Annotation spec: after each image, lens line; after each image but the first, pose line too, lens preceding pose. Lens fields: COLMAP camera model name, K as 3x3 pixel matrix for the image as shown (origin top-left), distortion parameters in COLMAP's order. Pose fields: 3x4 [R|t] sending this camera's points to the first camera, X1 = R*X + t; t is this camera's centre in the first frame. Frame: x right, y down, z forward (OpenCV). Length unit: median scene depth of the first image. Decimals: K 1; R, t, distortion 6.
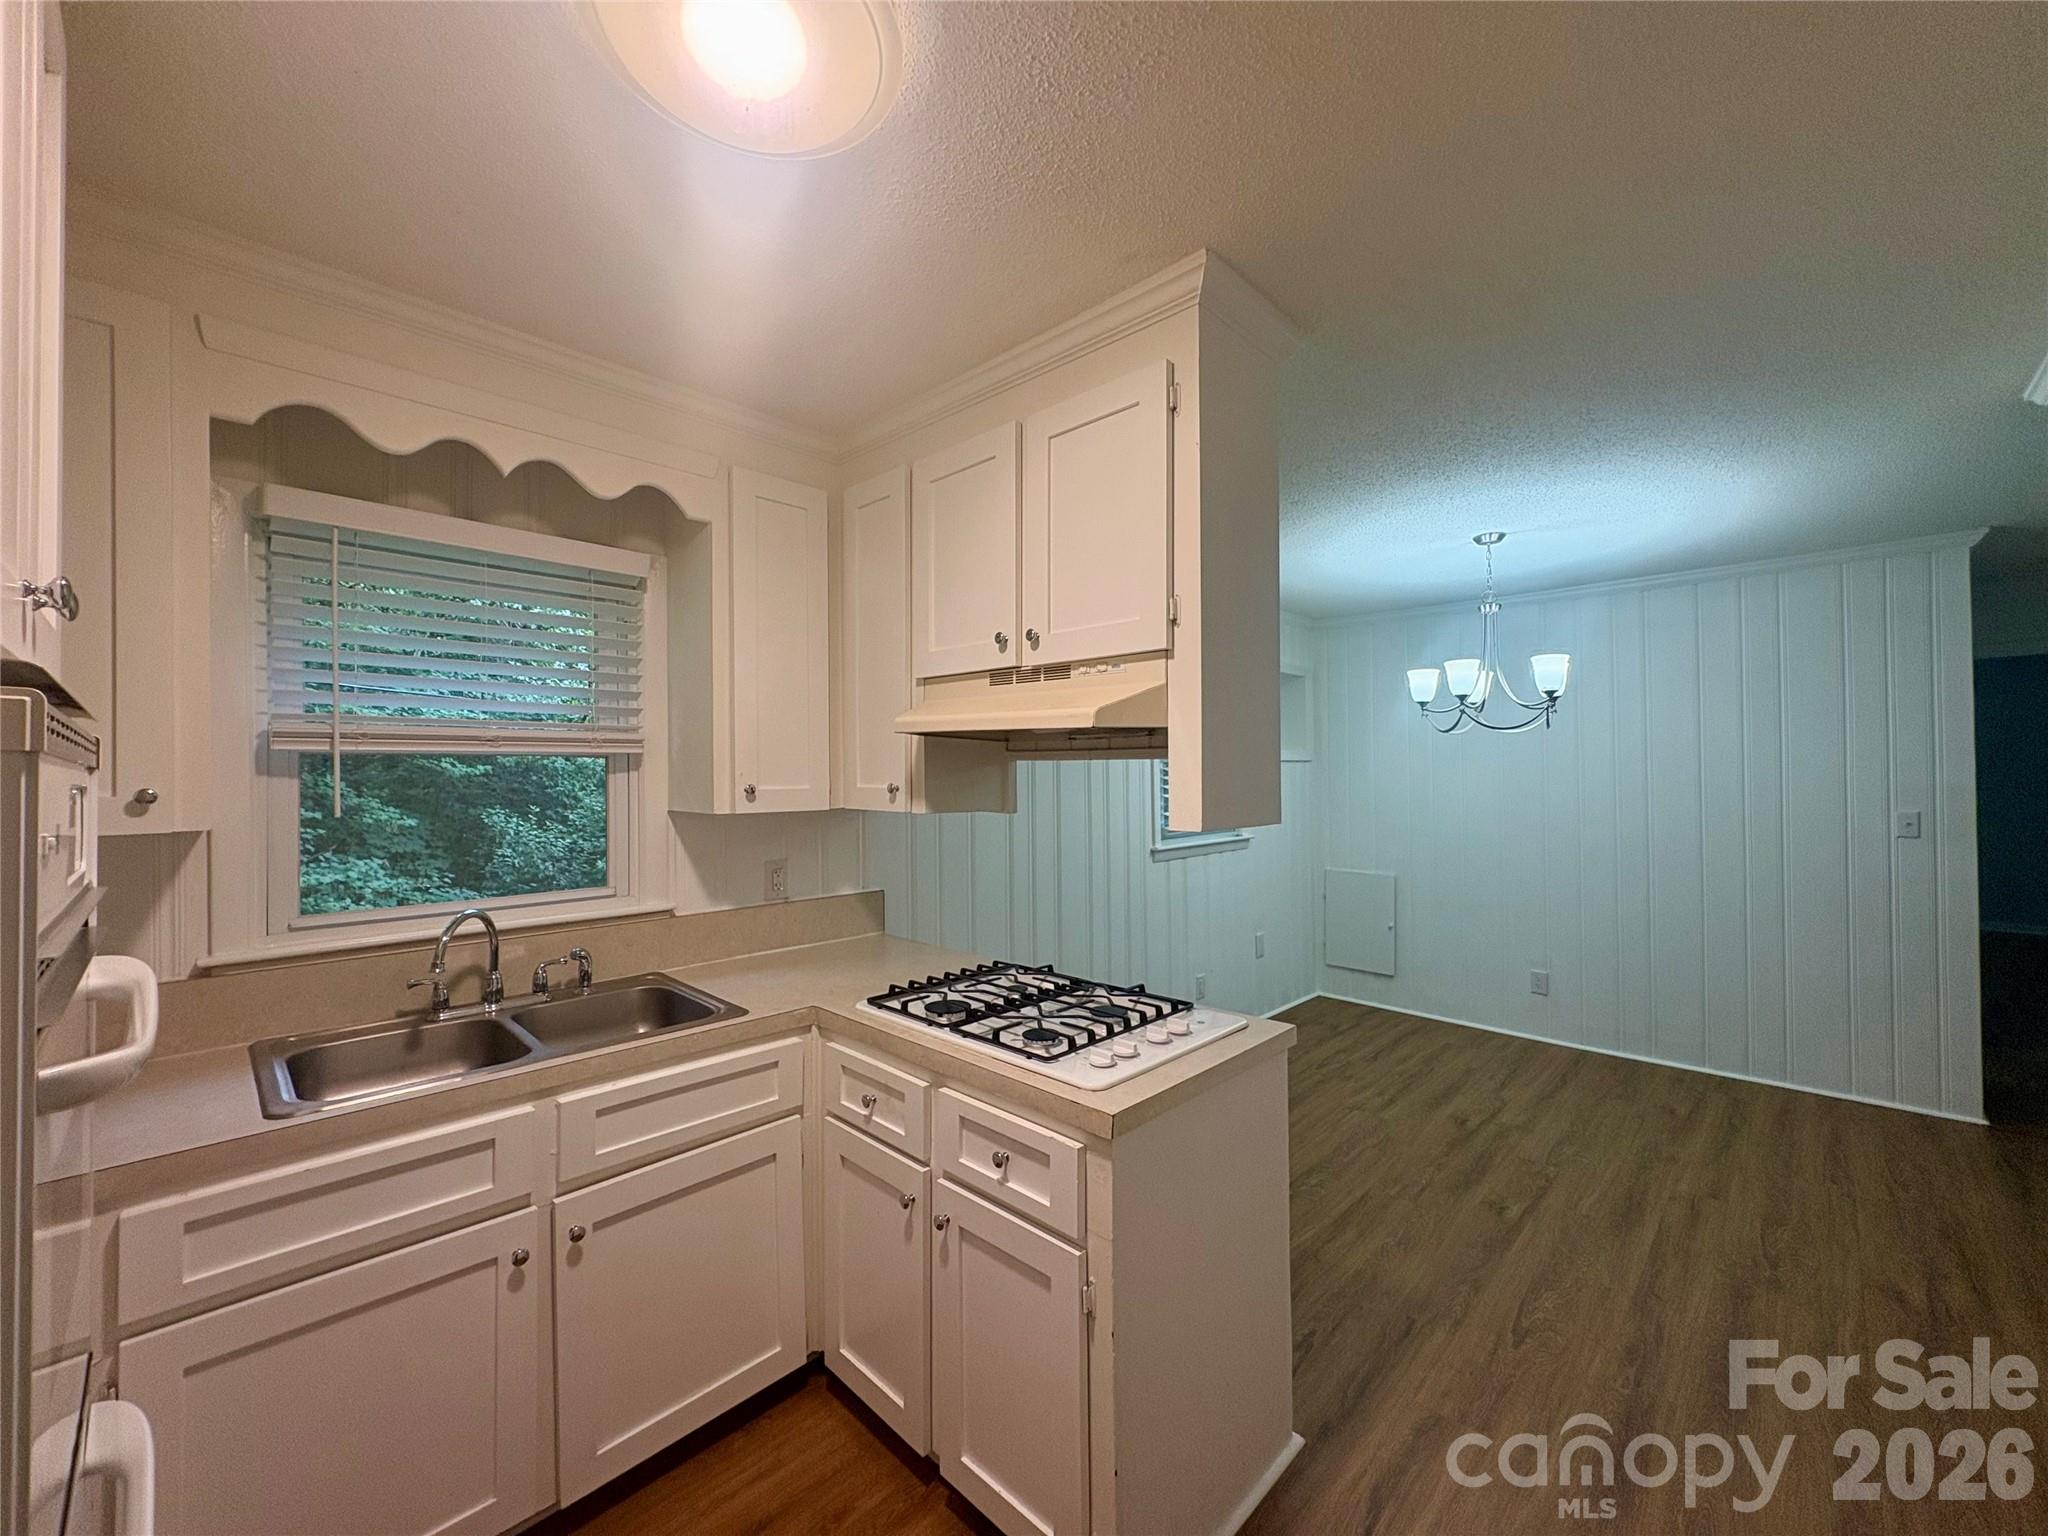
lens RADIAL K [[814.1, 0, 1025.8], [0, 814.1, 769.5], [0, 0, 1]] dist [0.000452, 0.000284]
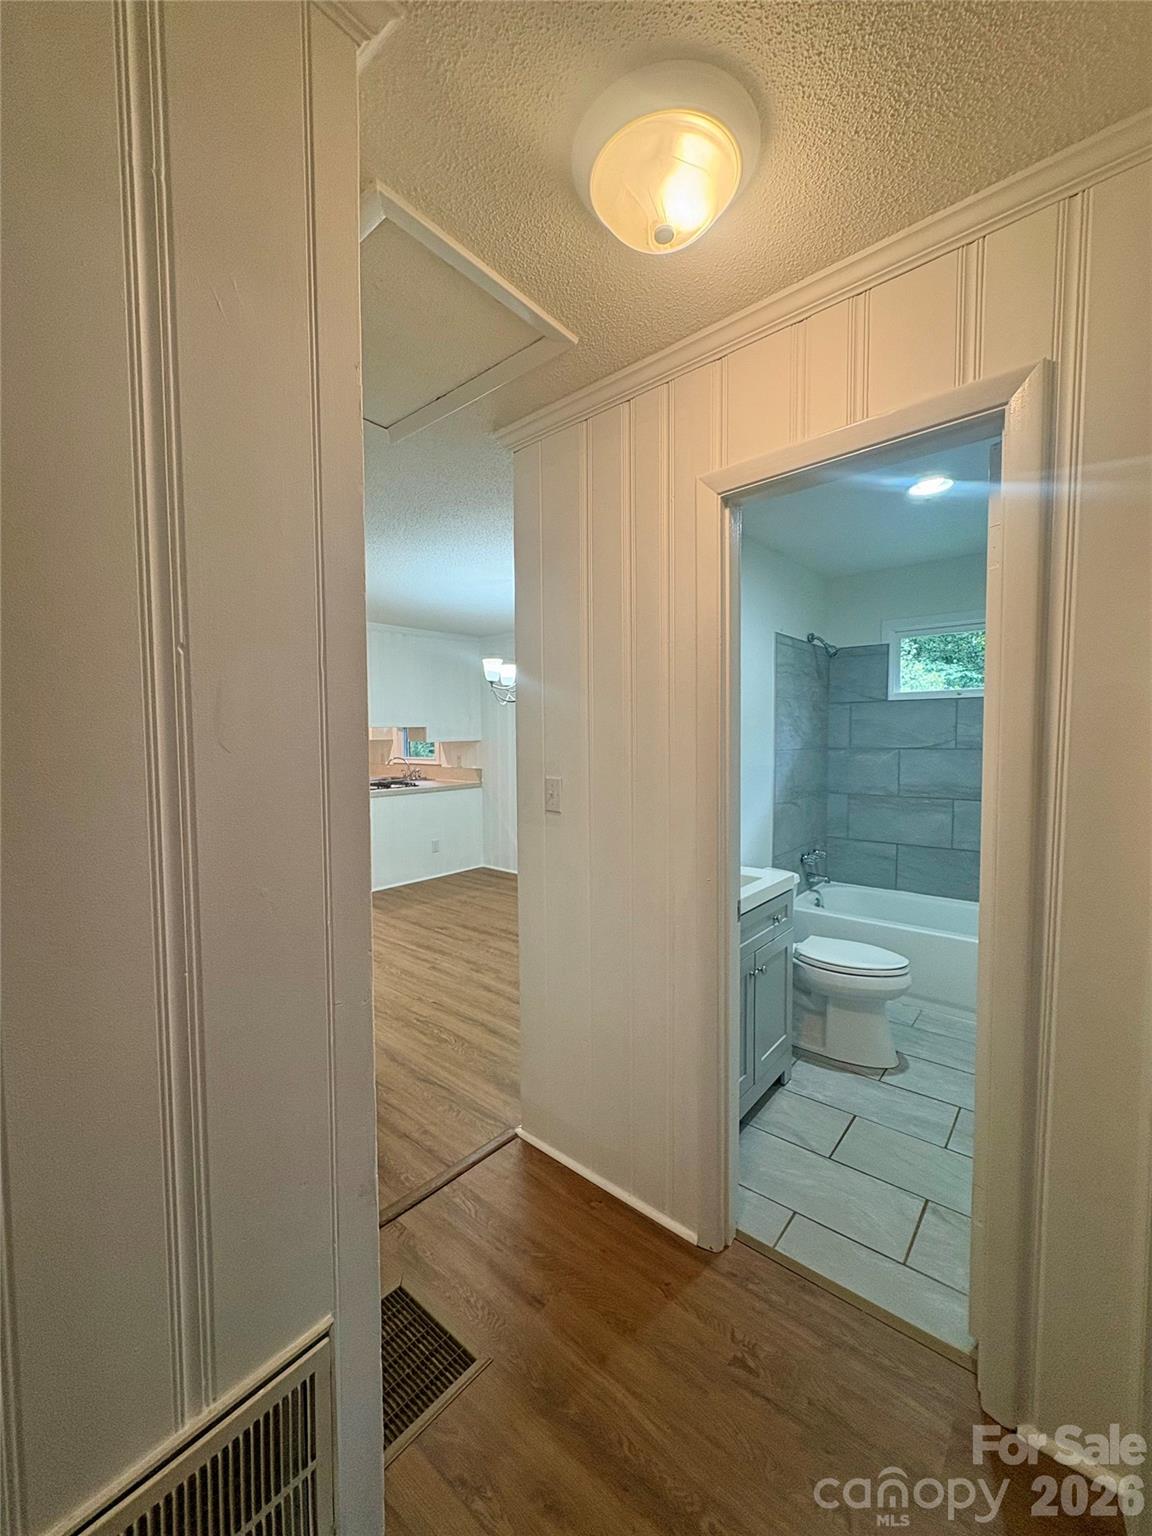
lens RADIAL K [[610.6, 0, 574.8], [0, 610.6, 769.4], [0, 0, 1]] dist [0.000452, 0.000284]
pose [[0.064410, 0.064251, -0.995853, 2.686566], [0.015110, 0.997748, 0.065351, 0.008894], [0.997809, -0.019256, 0.063294, 1.525572]]
